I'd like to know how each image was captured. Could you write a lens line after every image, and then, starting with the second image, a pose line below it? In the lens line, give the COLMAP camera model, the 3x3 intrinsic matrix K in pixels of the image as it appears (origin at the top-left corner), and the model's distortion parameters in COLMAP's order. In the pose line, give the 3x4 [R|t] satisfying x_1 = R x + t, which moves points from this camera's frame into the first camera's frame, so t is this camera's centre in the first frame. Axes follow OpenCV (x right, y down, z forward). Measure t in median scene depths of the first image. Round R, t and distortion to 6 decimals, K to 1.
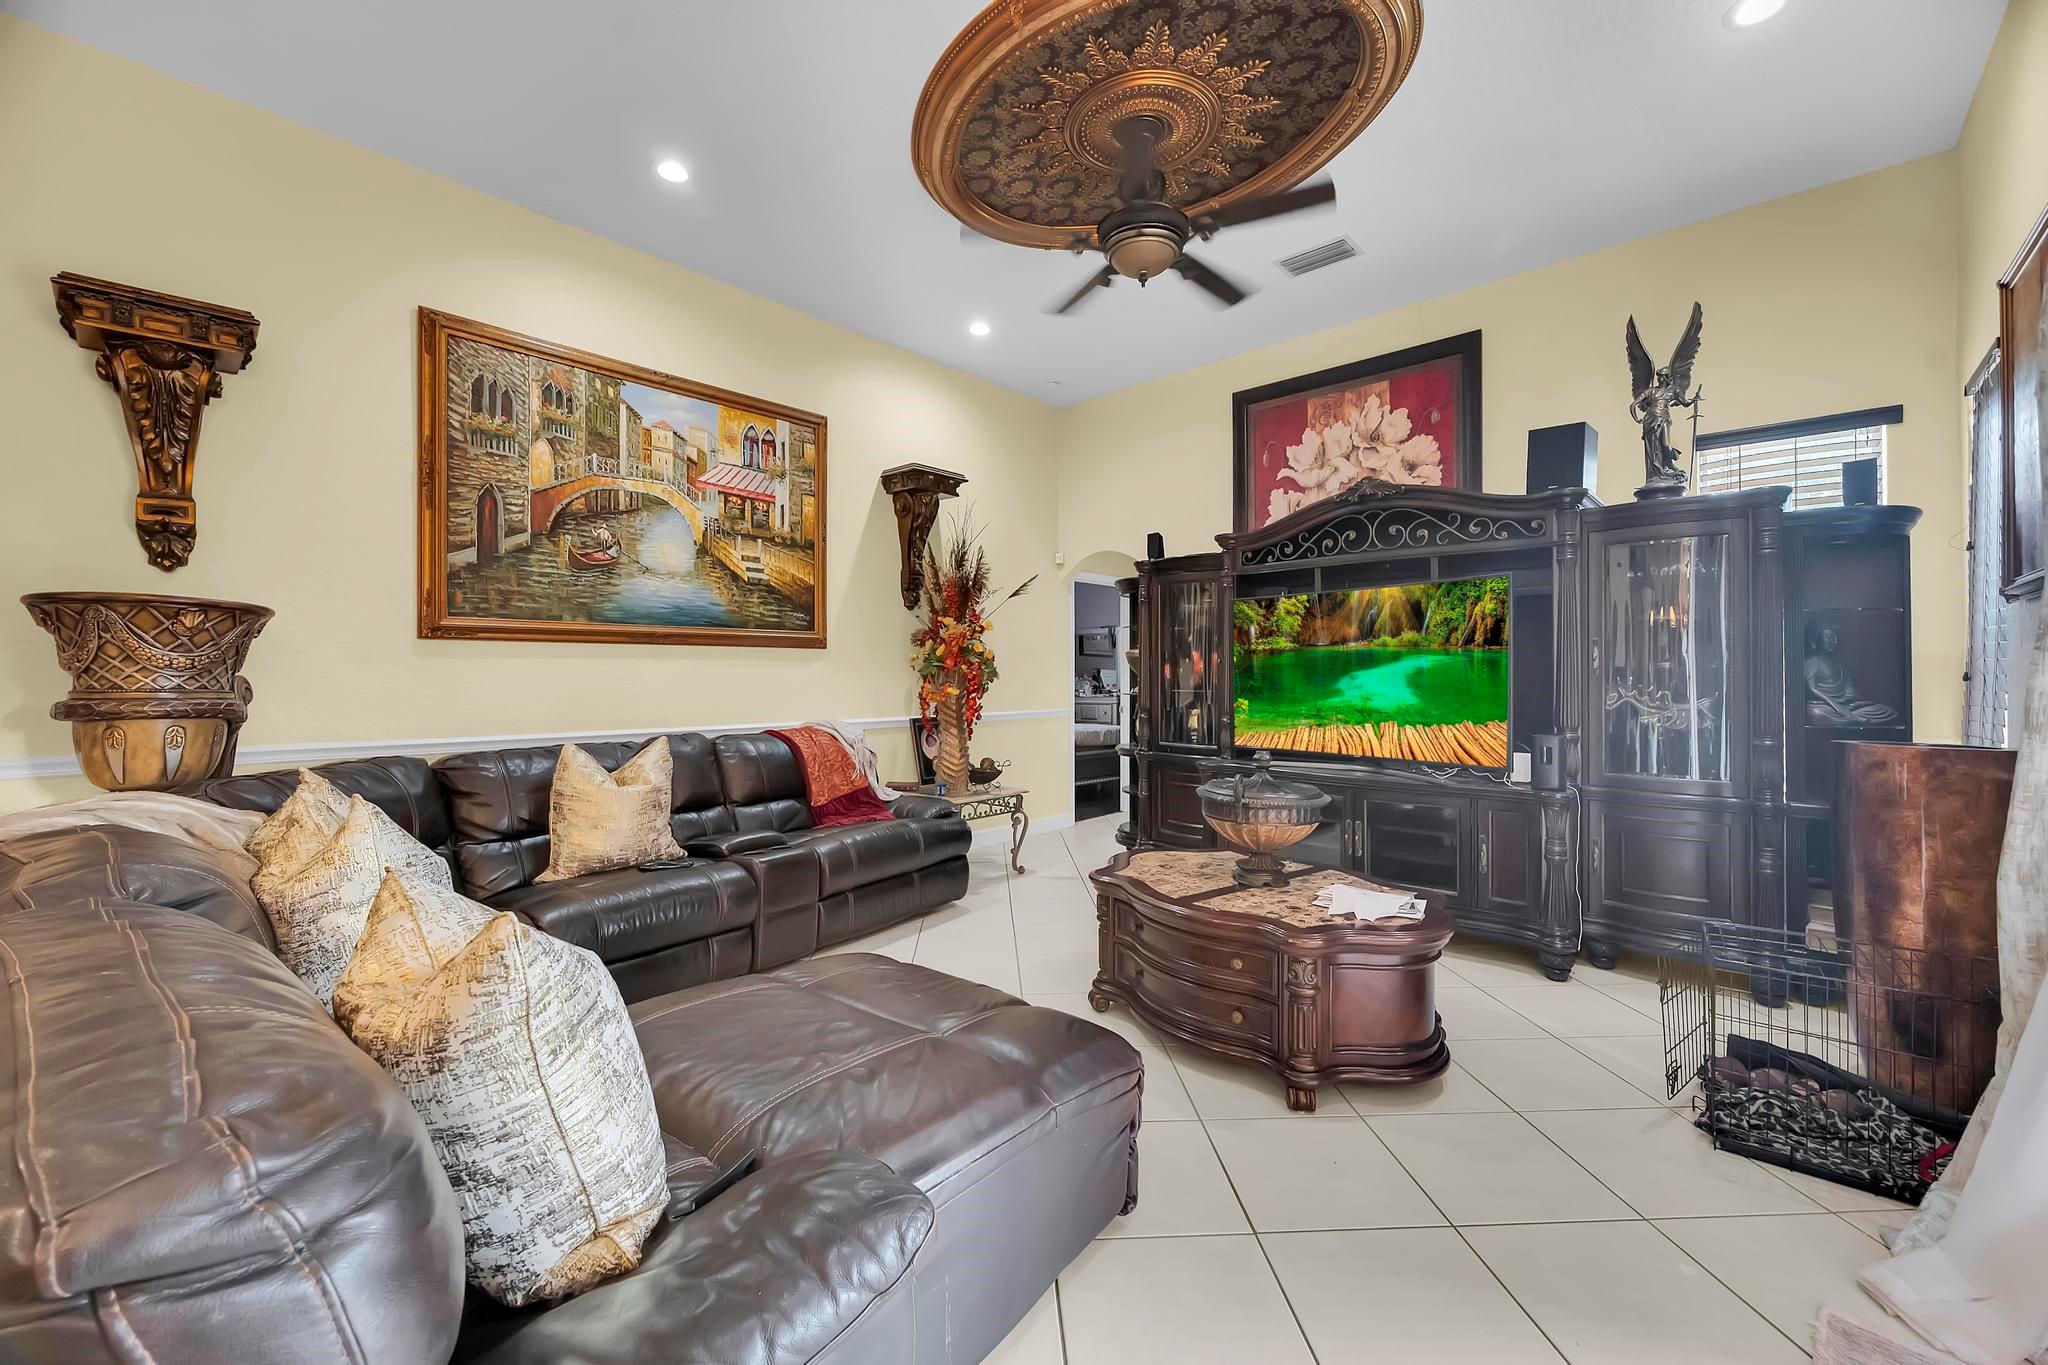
lens RADIAL K [[832.9, 0, 1024.0], [0, 832.9, 682.5], [0, 0, 1]] dist [-0.002497, -0.000141]
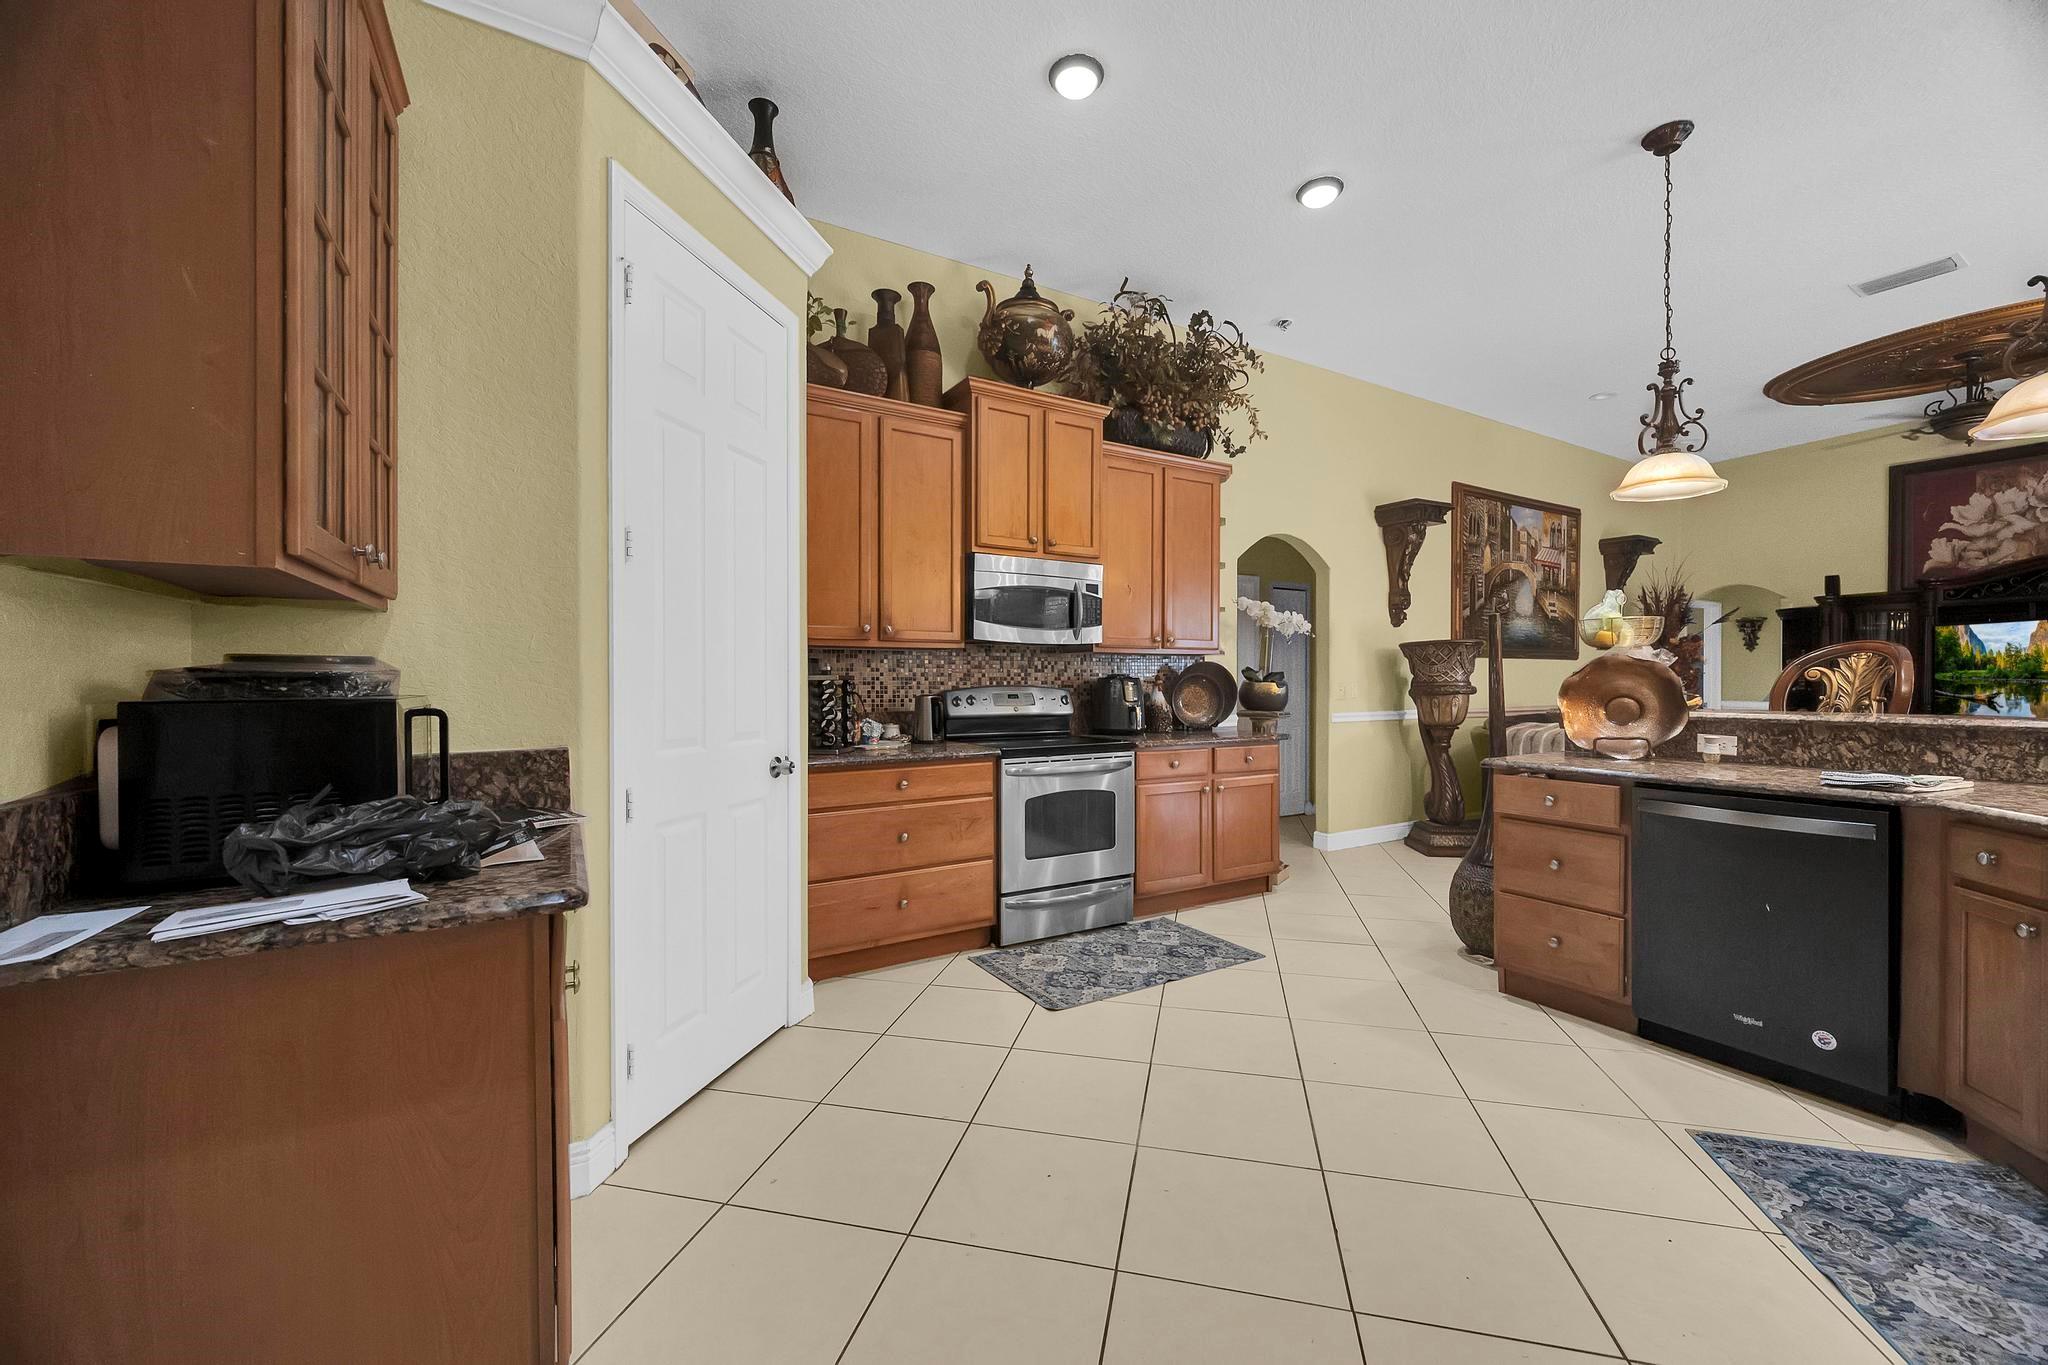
lens RADIAL K [[799.6, 0, 1024.0], [0, 799.6, 682.5], [0, 0, 1]] dist [0.001176, 0.000256]
pose [[0.957688, 0.002090, -0.287801, -0.817913], [-0.002117, 0.999998, 0.000216, 0.003718], [0.287801, 0.000403, 0.957690, -0.734647]]
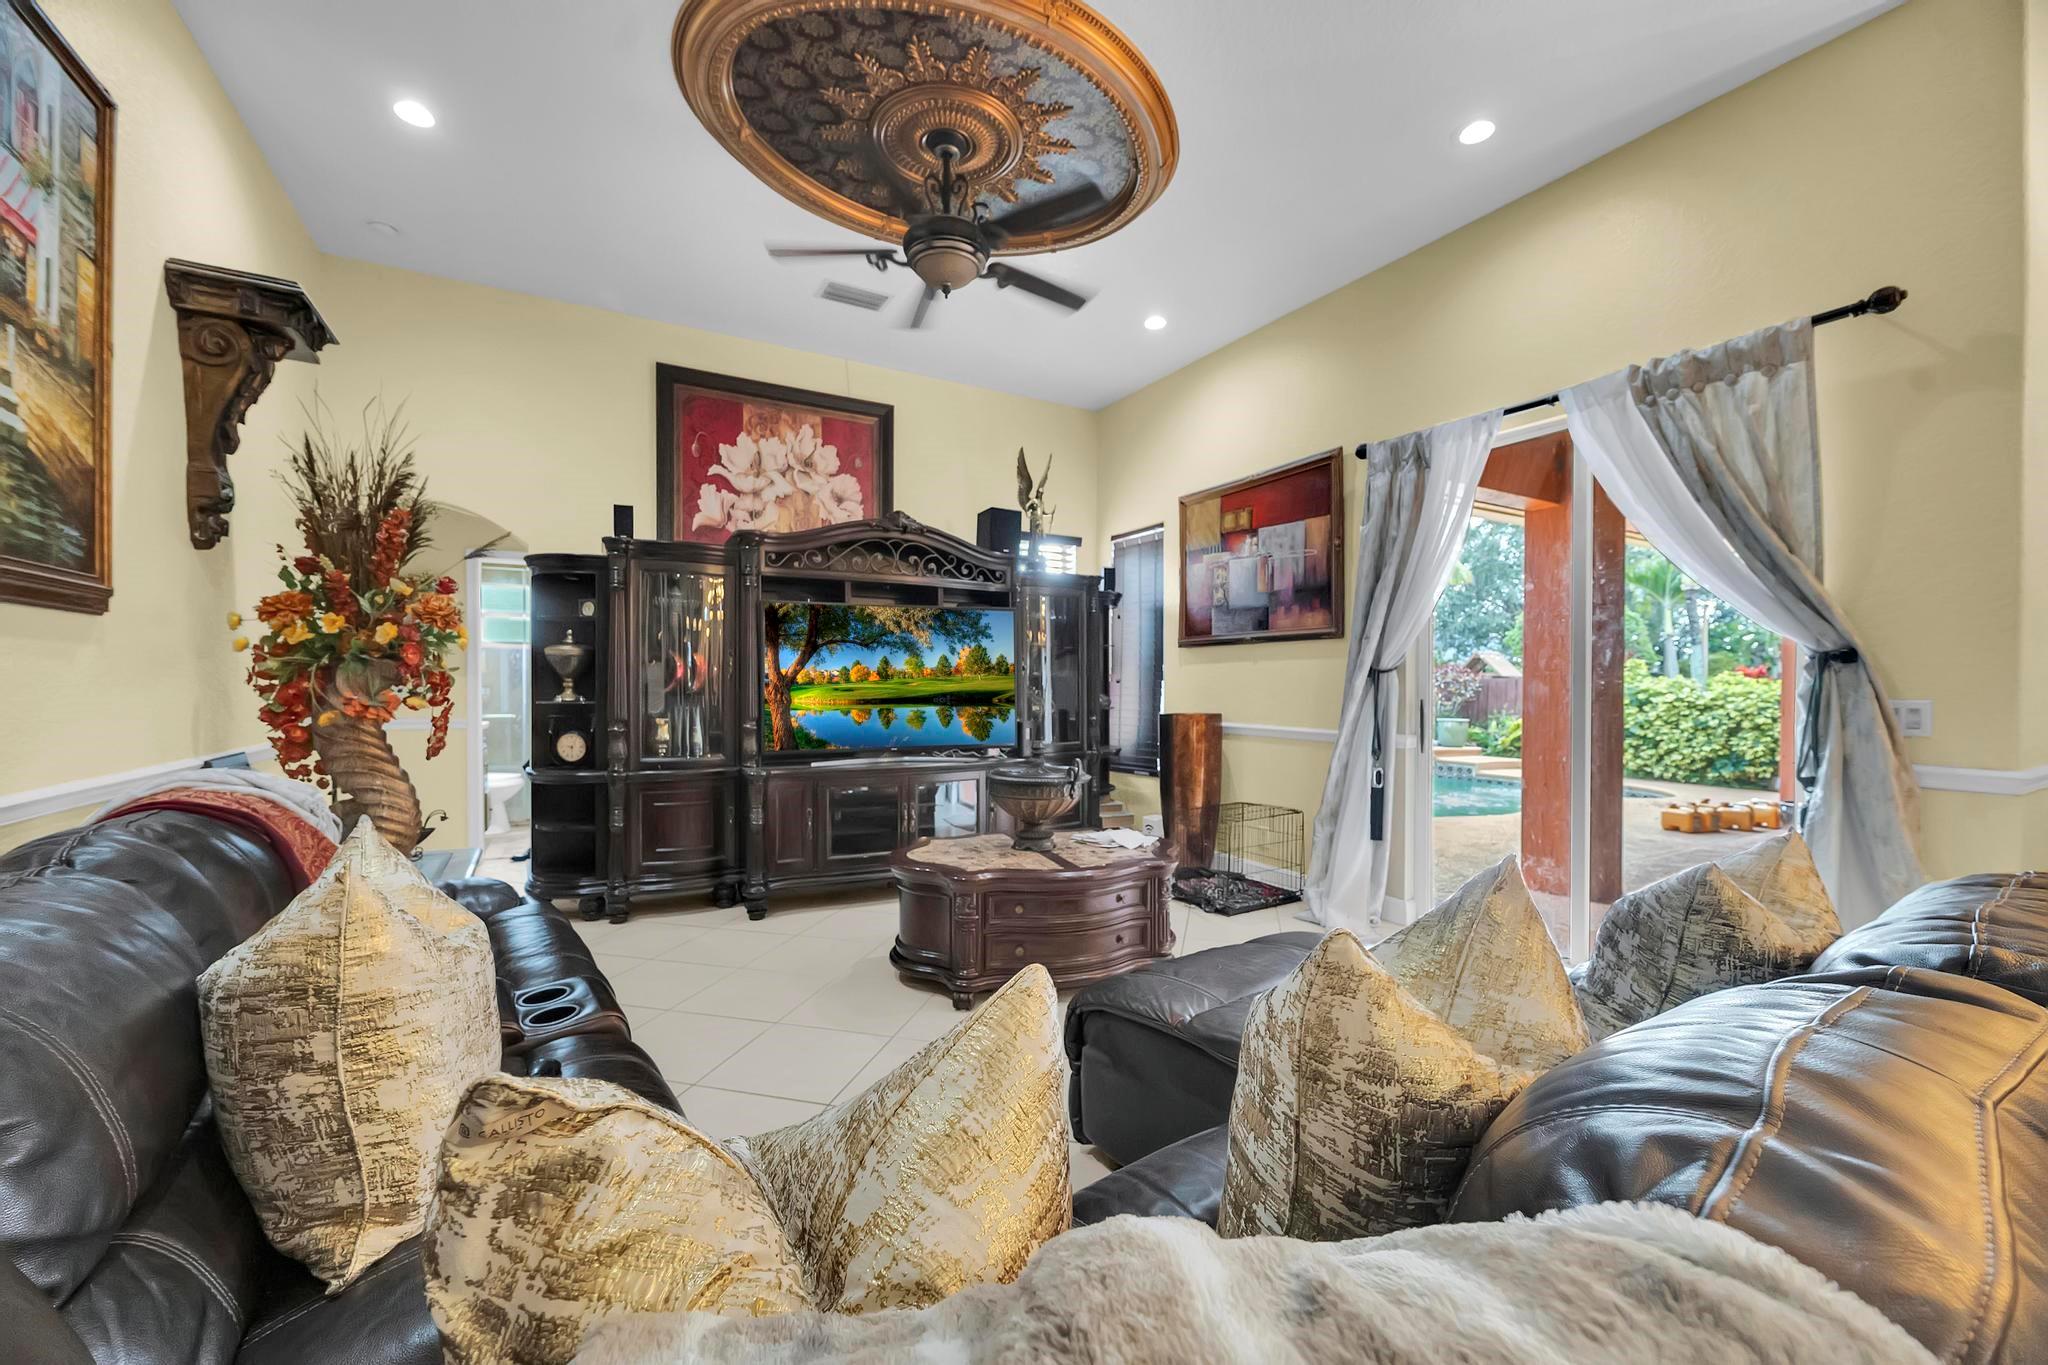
lens RADIAL K [[799.6, 0, 1024.0], [0, 799.6, 682.5], [0, 0, 1]] dist [0.001176, 0.000256]
pose [[0.304027, 0.000418, 0.952663, -0.509171], [0.001636, 0.999998, -0.000961, -0.004144], [-0.952662, 0.001851, 0.304026, 0.418463]]
